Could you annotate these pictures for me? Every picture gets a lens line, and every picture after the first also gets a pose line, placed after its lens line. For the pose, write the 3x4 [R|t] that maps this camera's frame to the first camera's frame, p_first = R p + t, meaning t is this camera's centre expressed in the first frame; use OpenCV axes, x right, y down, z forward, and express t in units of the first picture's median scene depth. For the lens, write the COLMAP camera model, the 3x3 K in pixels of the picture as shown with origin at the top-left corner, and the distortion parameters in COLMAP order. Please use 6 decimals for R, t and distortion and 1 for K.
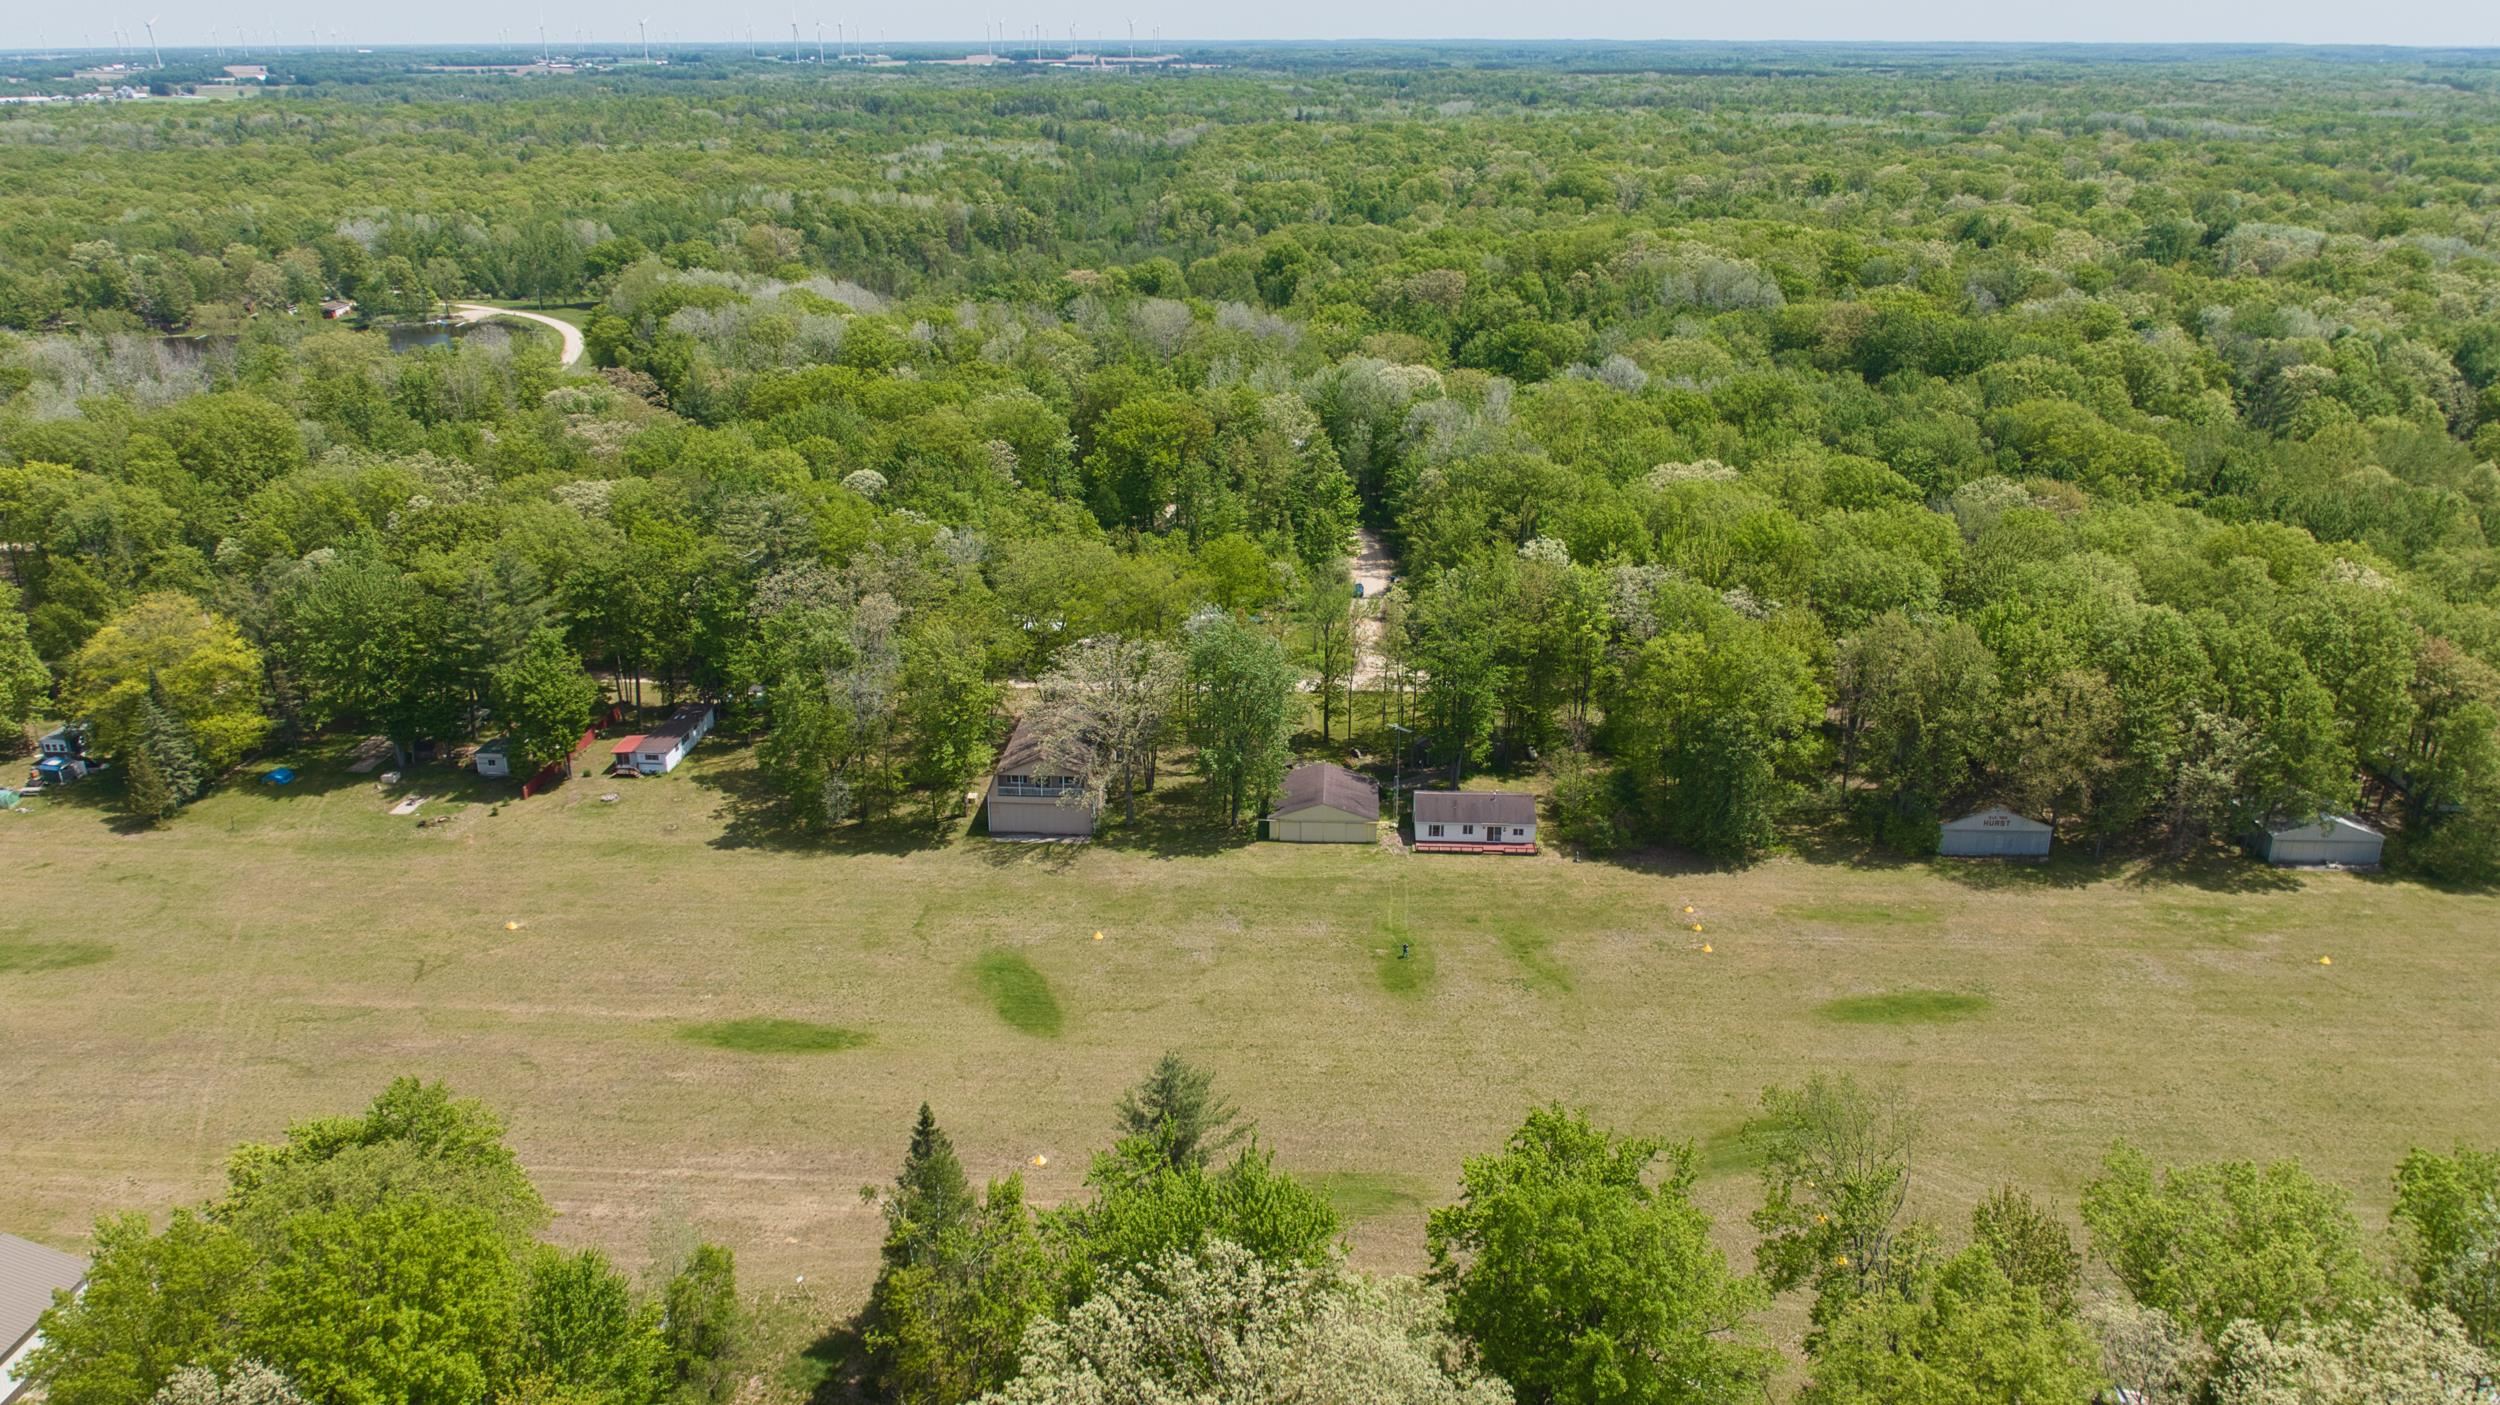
lens RADIAL K [[1758.7, 0, 1250.0], [0, 1758.7, 702.5], [0, 0, 1]] dist [-0.008121, -0.004736]
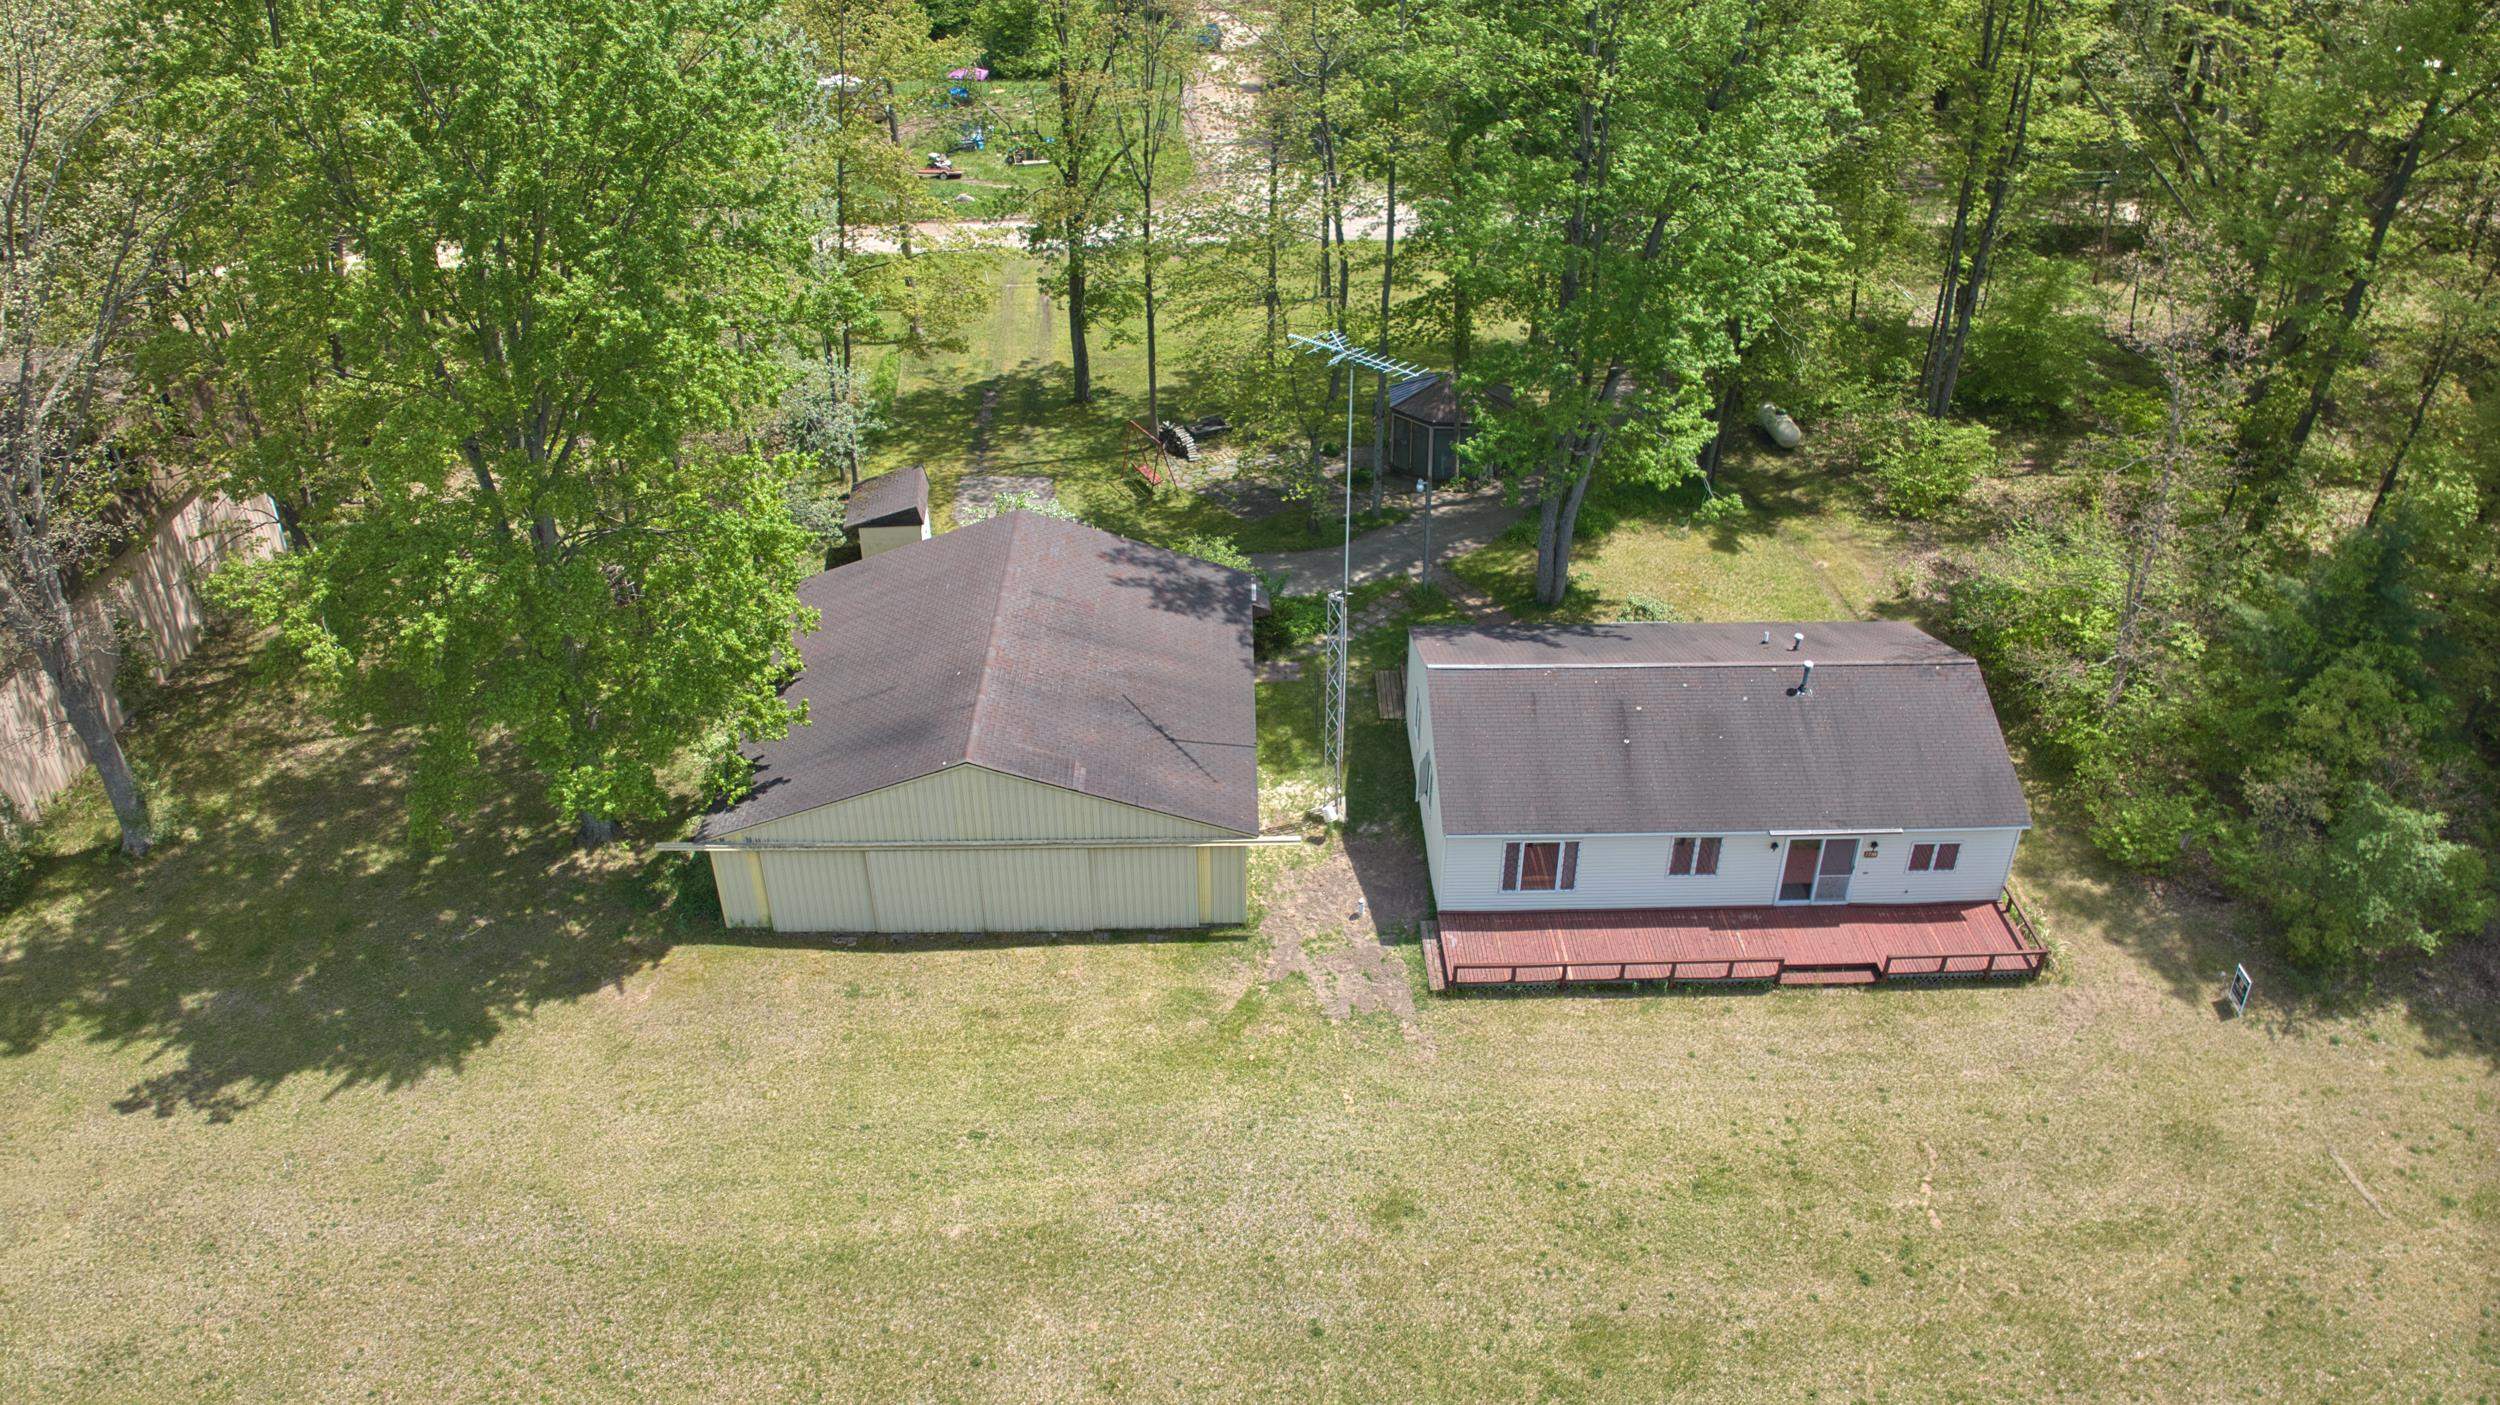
lens RADIAL K [[1749.5, 0, 1250.0], [0, 1749.5, 702.5], [0, 0, 1]] dist [-0.101422, -0.015288]
pose [[0.997722, -0.041426, 0.053250, 0.063437], [0.029044, 0.976136, 0.215208, 0.010566], [-0.060895, -0.213171, 0.975115, 0.818351]]
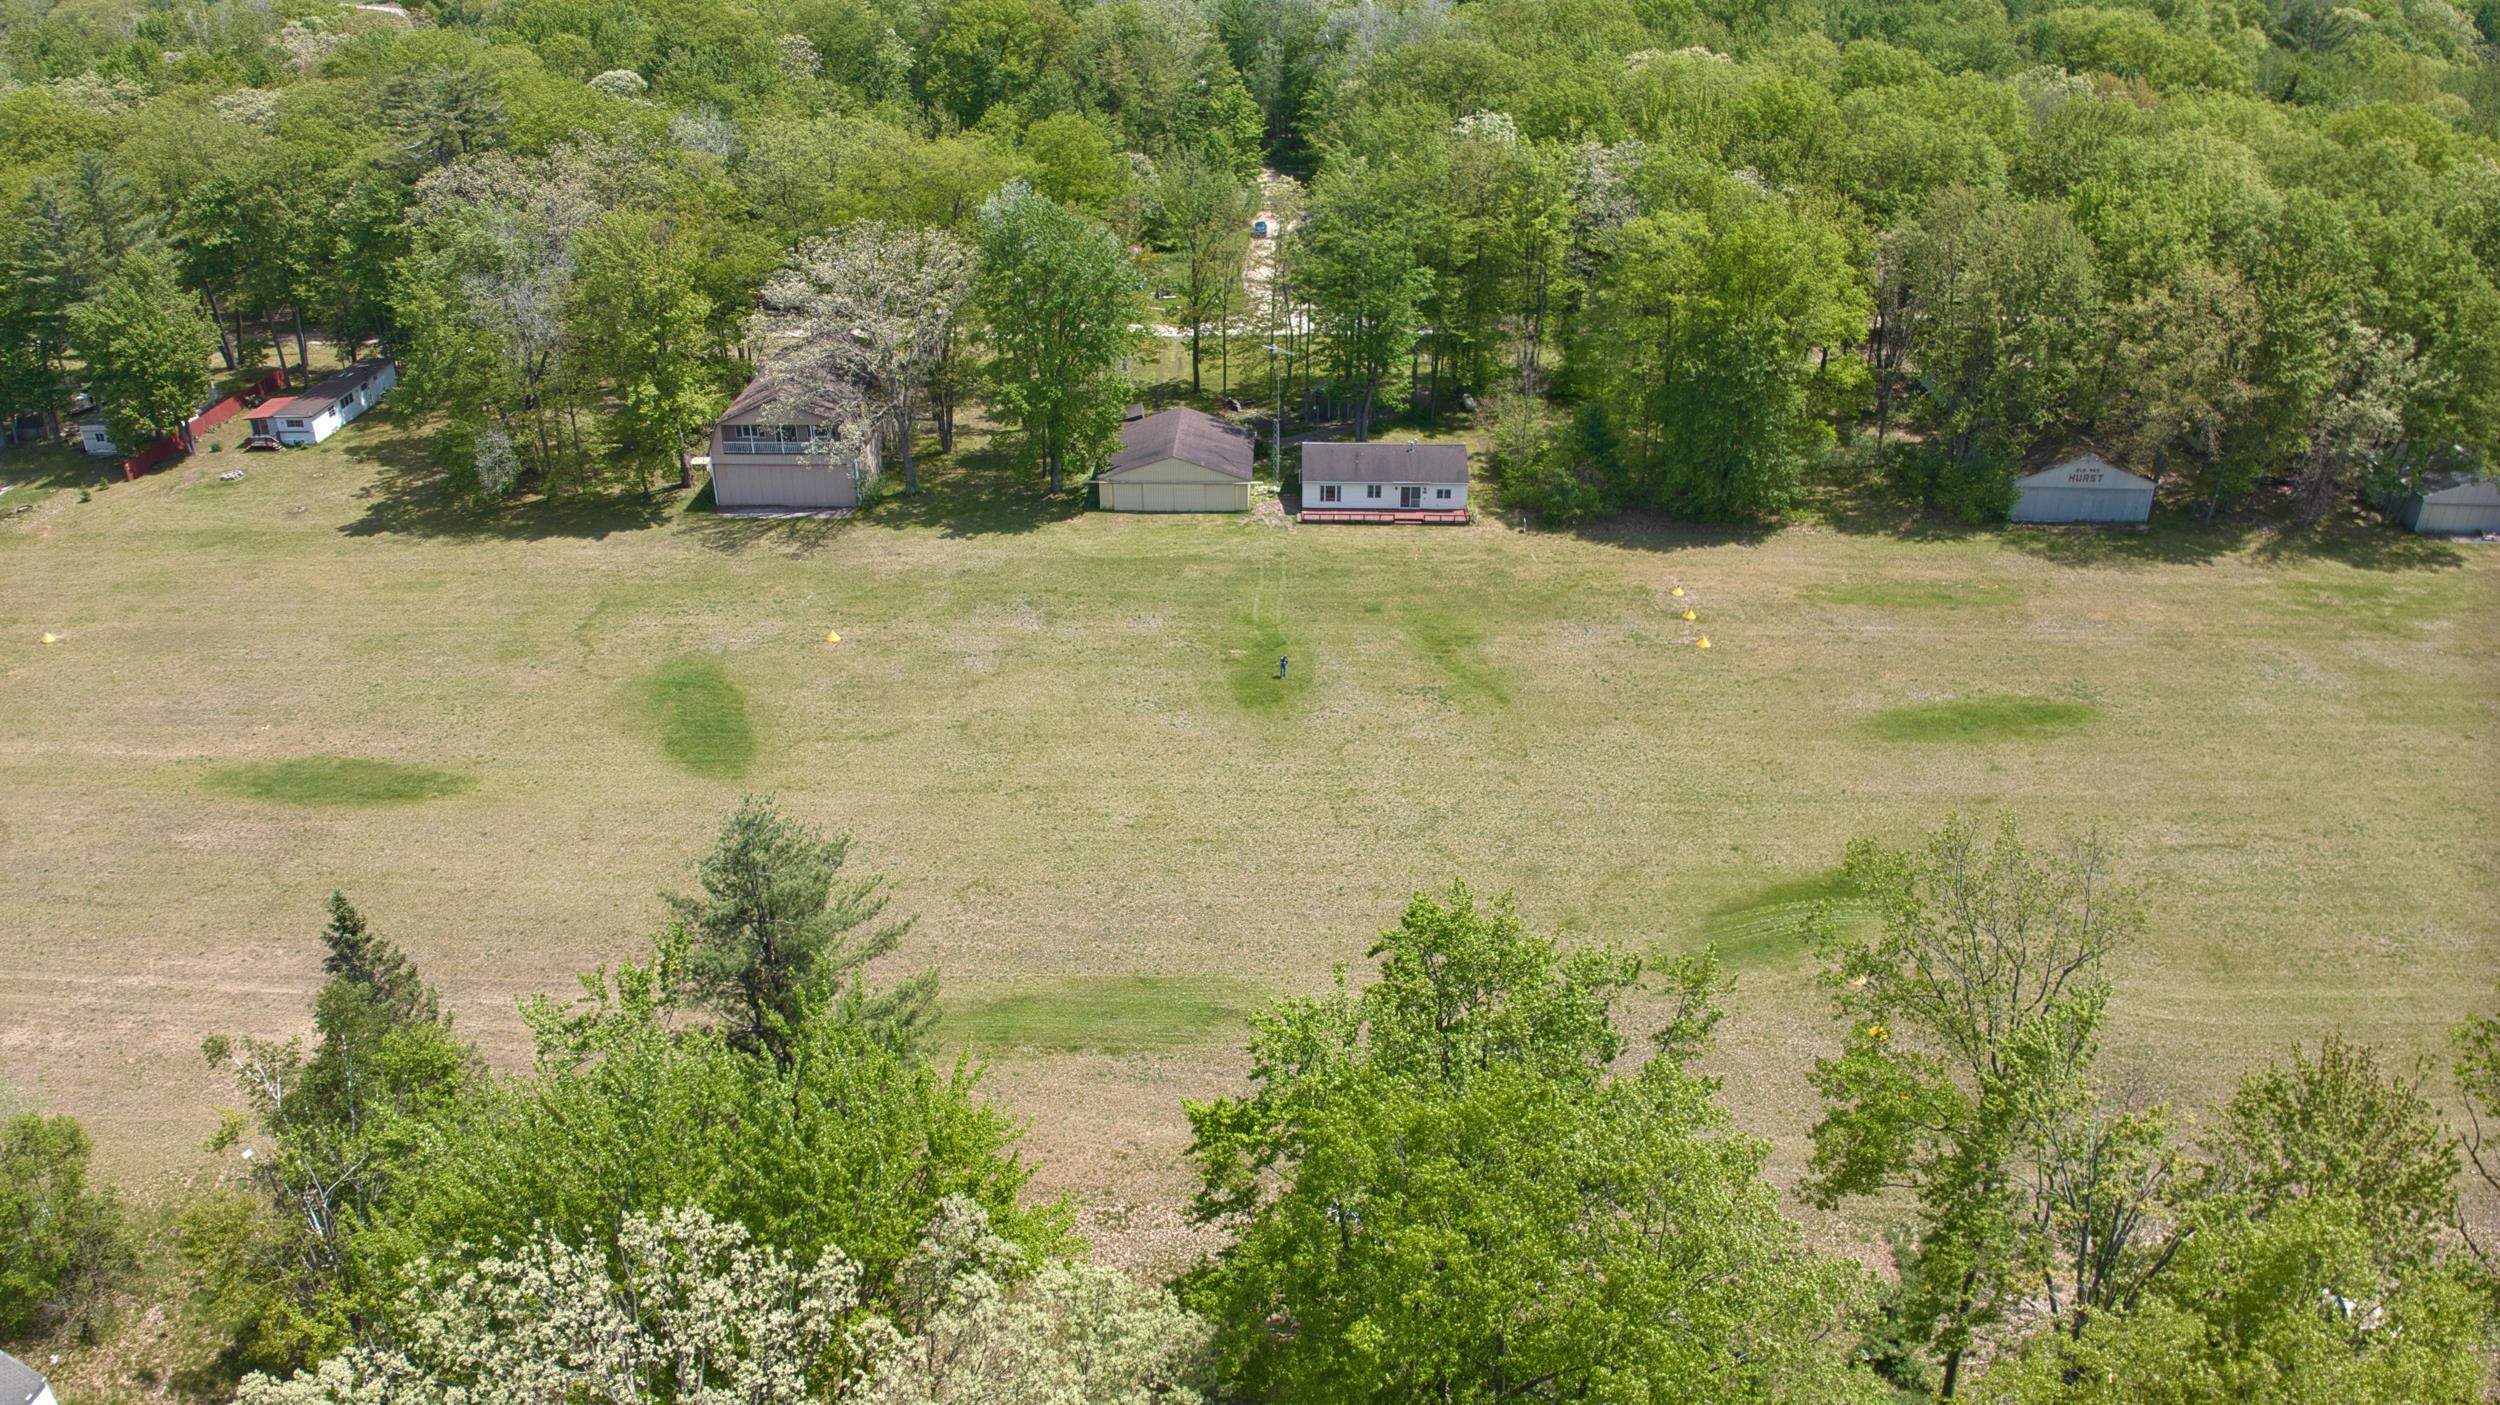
lens RADIAL K [[1782.4, 0, 1250.0], [0, 1782.4, 702.5], [0, 0, 1]] dist [-0.097755, -0.000599]
pose [[0.999711, -0.013111, 0.020140, 0.057737], [0.010194, 0.990289, 0.138650, 0.056770], [-0.021762, -0.138404, 0.990137, 0.269343]]
